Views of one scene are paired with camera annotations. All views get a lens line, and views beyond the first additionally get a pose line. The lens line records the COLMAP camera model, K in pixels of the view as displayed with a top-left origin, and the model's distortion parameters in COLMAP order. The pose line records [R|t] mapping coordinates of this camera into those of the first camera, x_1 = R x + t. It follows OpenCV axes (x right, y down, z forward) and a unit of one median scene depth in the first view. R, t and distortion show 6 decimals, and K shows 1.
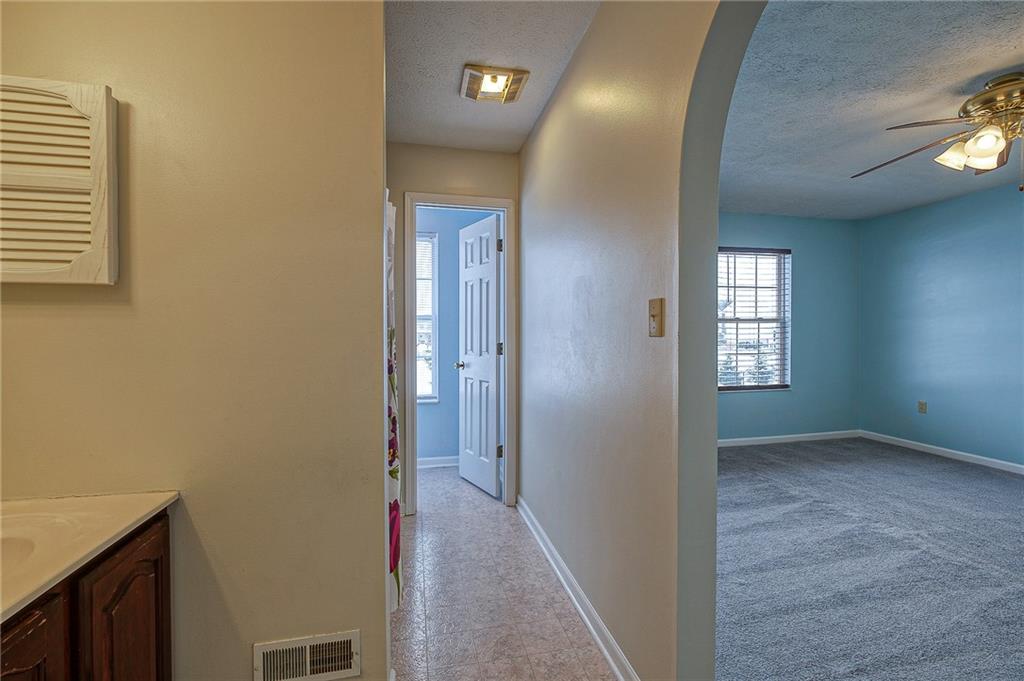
lens RADIAL K [[440.2, 0, 516.2], [0, 440.2, 339.7], [0, 0, 1]] dist [0.001119, 0.005984]
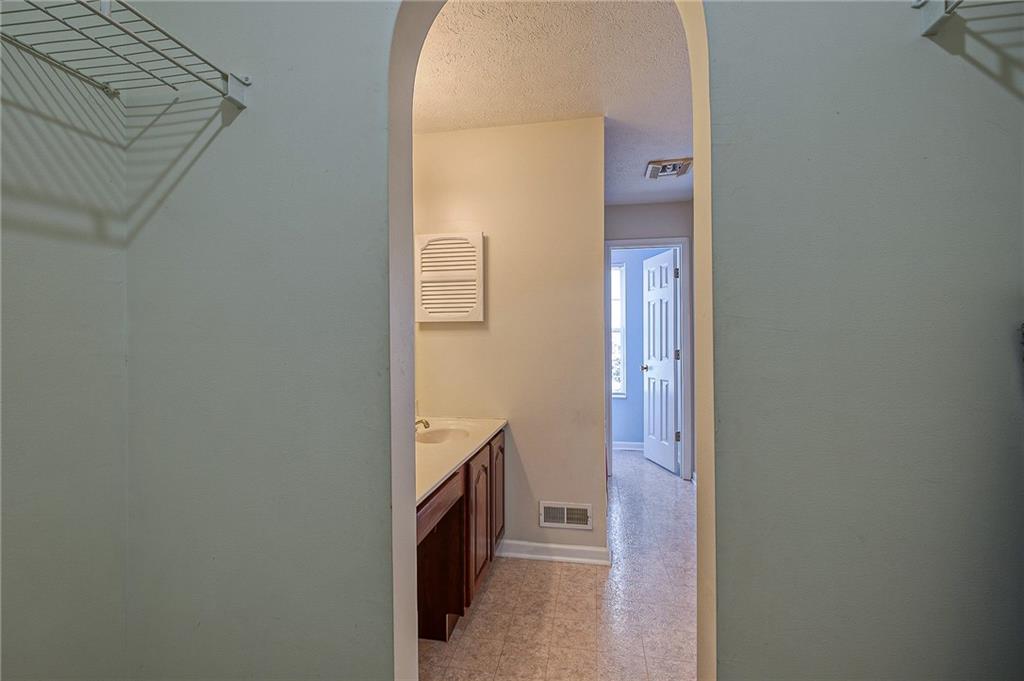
lens RADIAL K [[440.2, 0, 516.2], [0, 440.2, 339.7], [0, 0, 1]] dist [0.001119, 0.005984]
pose [[0.920420, -0.006344, -0.390879, 0.031247], [-0.001797, 0.999789, -0.020458, 0.004099], [0.390926, 0.019532, 0.920215, -0.338102]]
